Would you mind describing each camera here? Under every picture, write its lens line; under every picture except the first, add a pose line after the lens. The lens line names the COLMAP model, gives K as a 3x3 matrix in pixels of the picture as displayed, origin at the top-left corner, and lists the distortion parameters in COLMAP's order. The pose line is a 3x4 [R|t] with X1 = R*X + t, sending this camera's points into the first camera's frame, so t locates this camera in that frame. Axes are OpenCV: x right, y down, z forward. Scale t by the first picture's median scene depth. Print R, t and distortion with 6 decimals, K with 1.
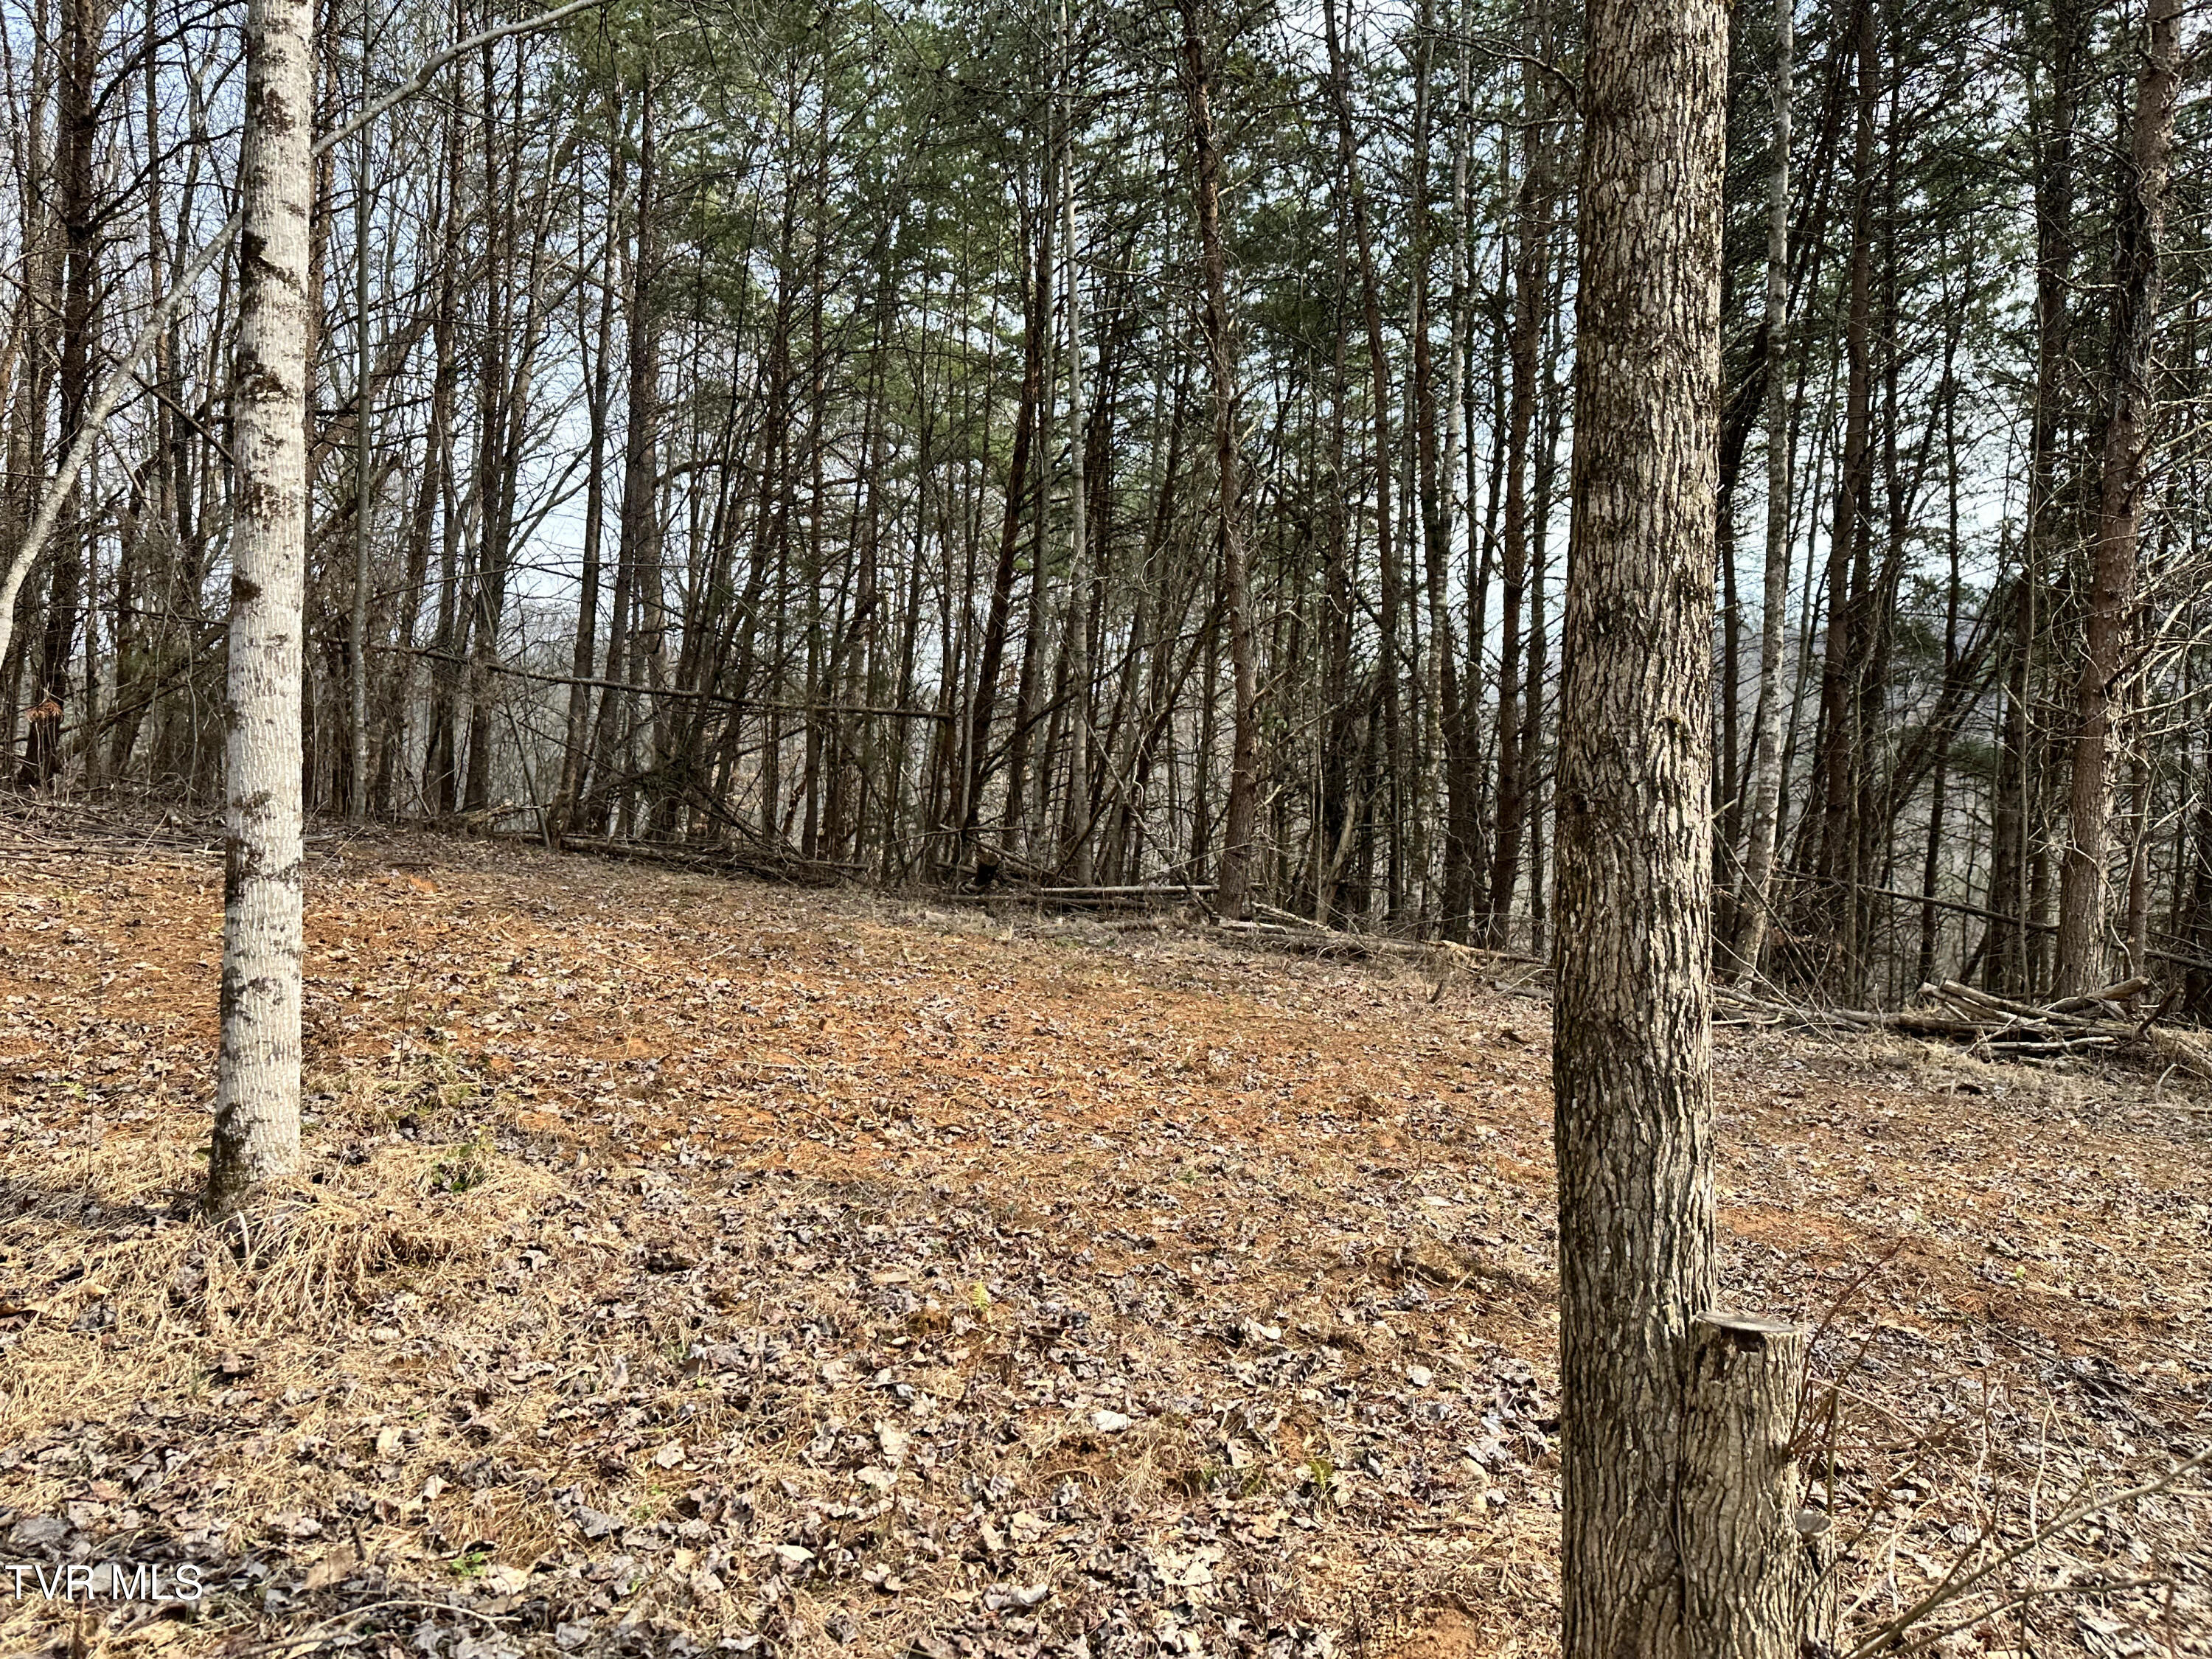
lens RADIAL K [[1557.1, 0, 1110.3], [0, 1557.1, 822.8], [0, 0, 1]] dist [0.044433, -0.056038]
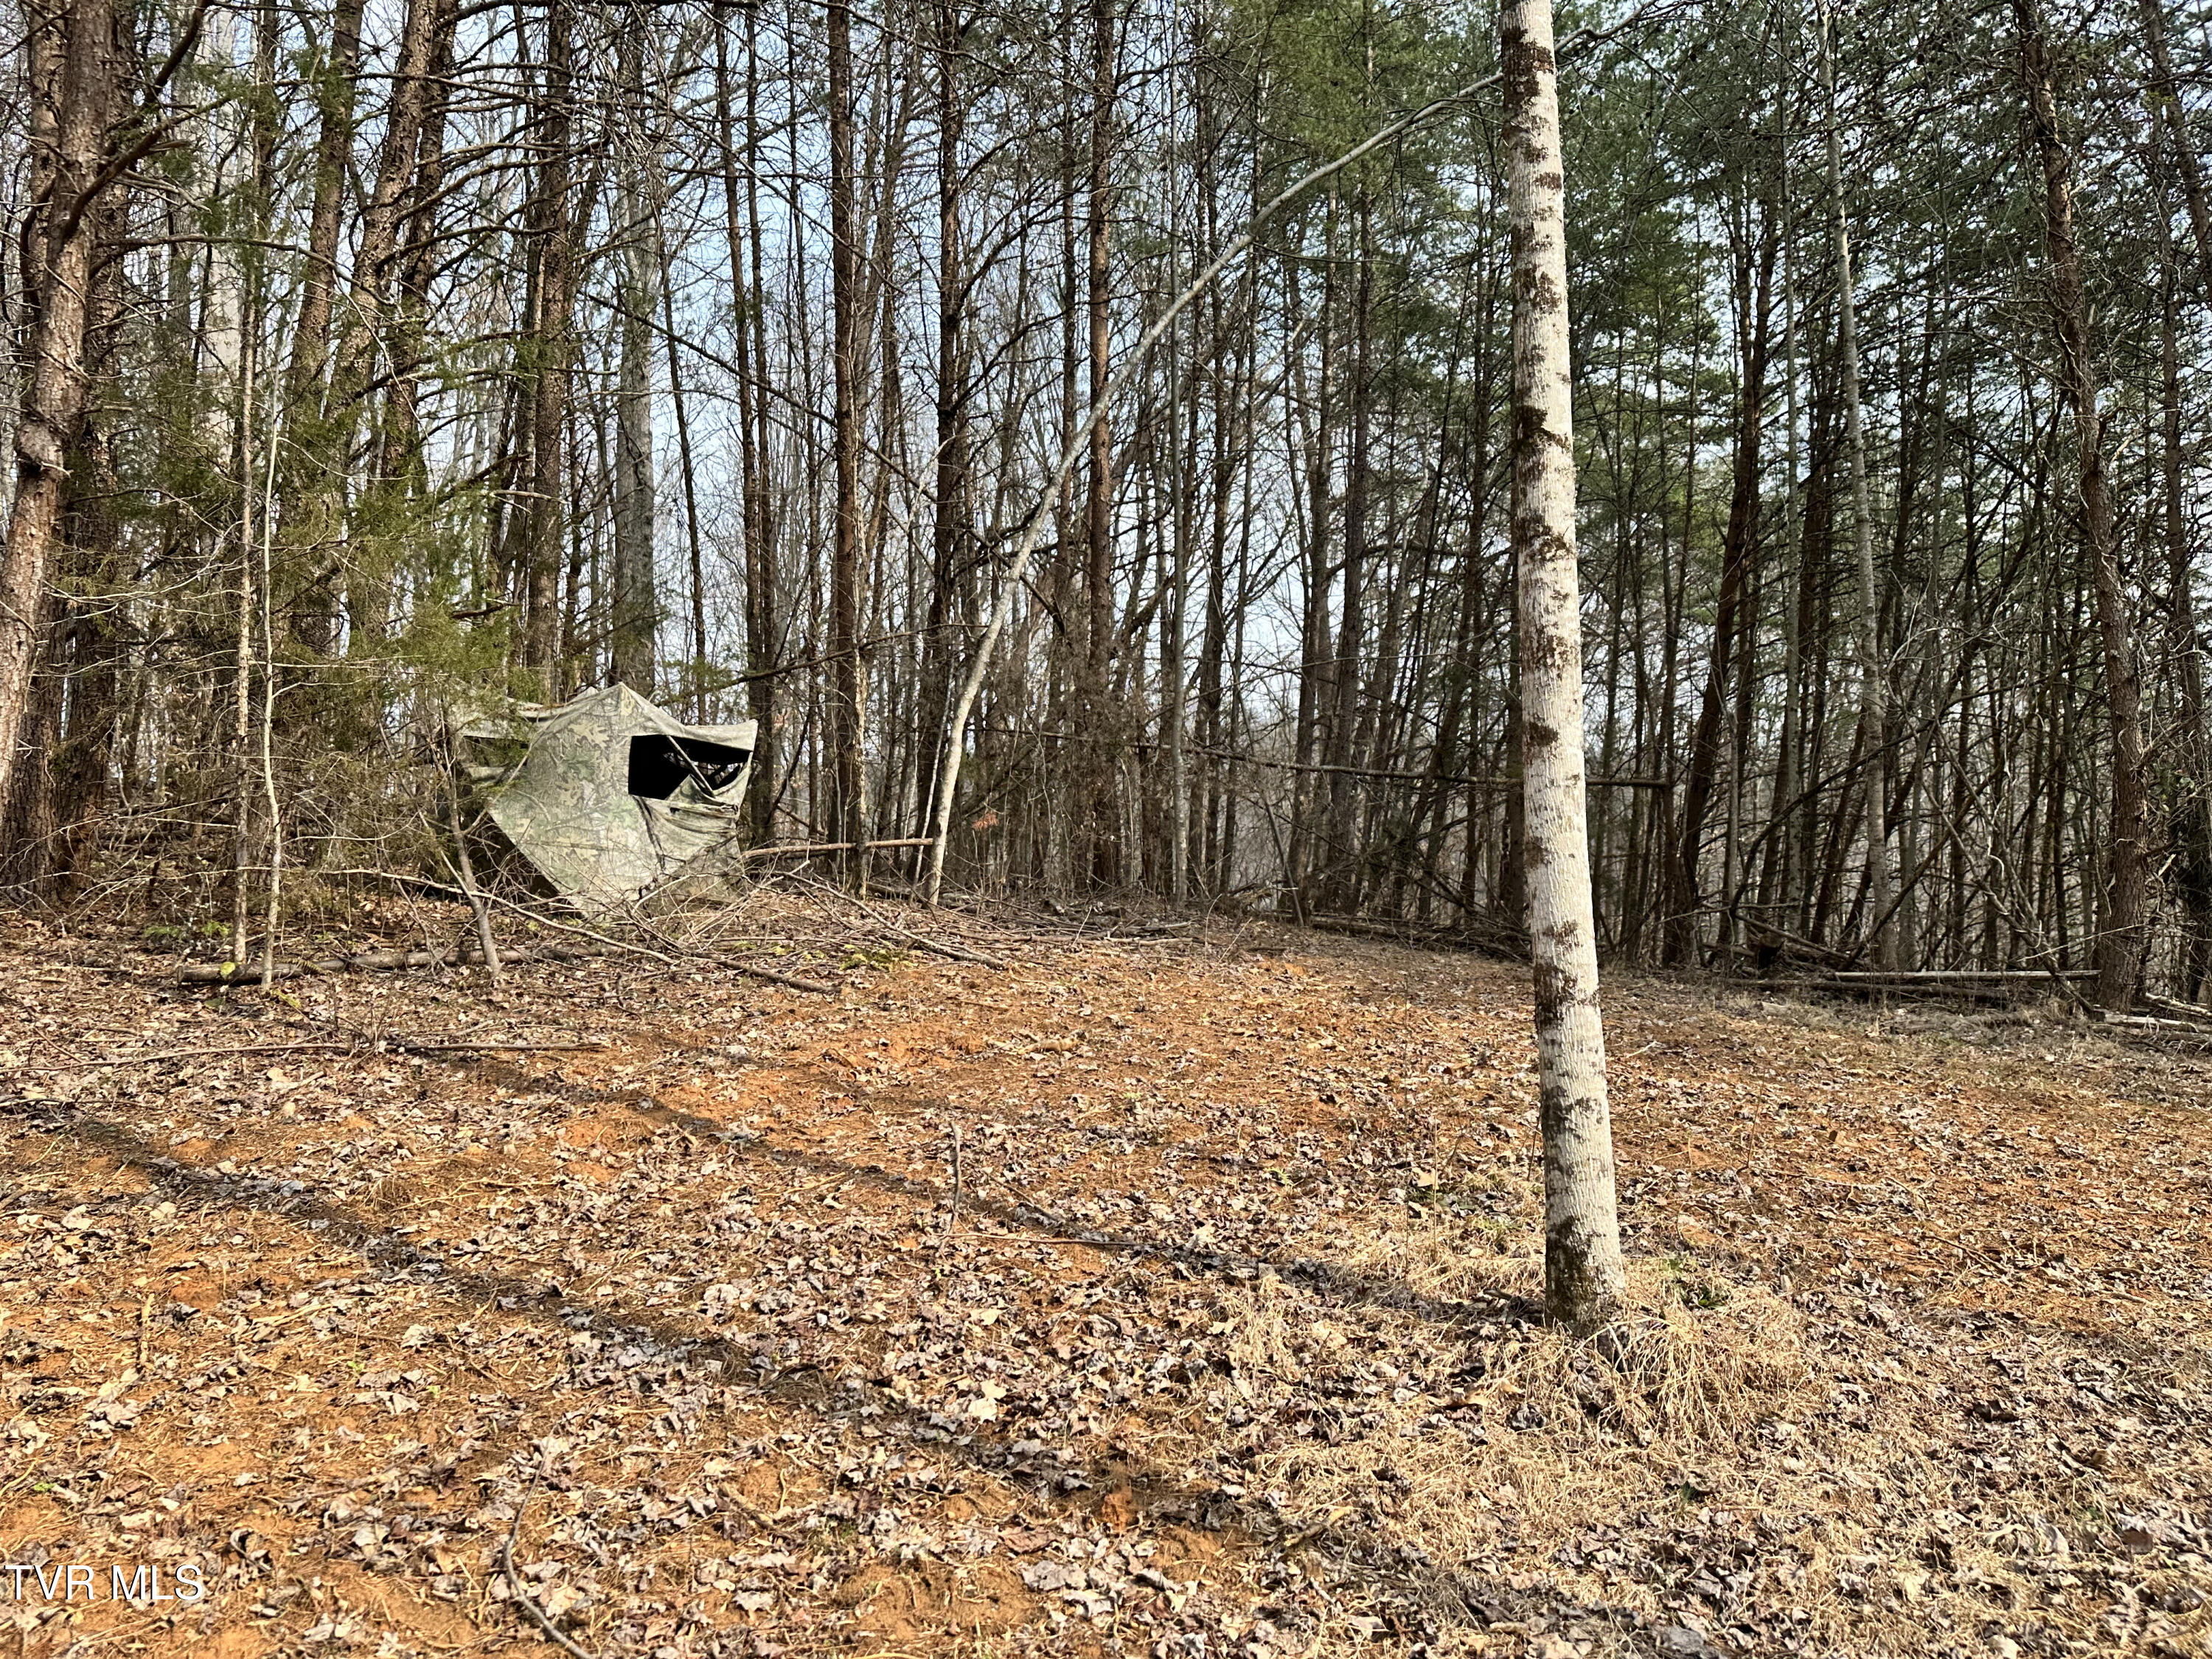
lens RADIAL K [[1557.1, 0, 1106.2], [0, 1557.1, 835.2], [0, 0, 1]] dist [0.044433, -0.056038]
pose [[0.918866, -0.025970, -0.393714, -0.401664], [0.011442, 0.999166, -0.039203, -0.039921], [0.394403, 0.031518, 0.918397, -0.104999]]
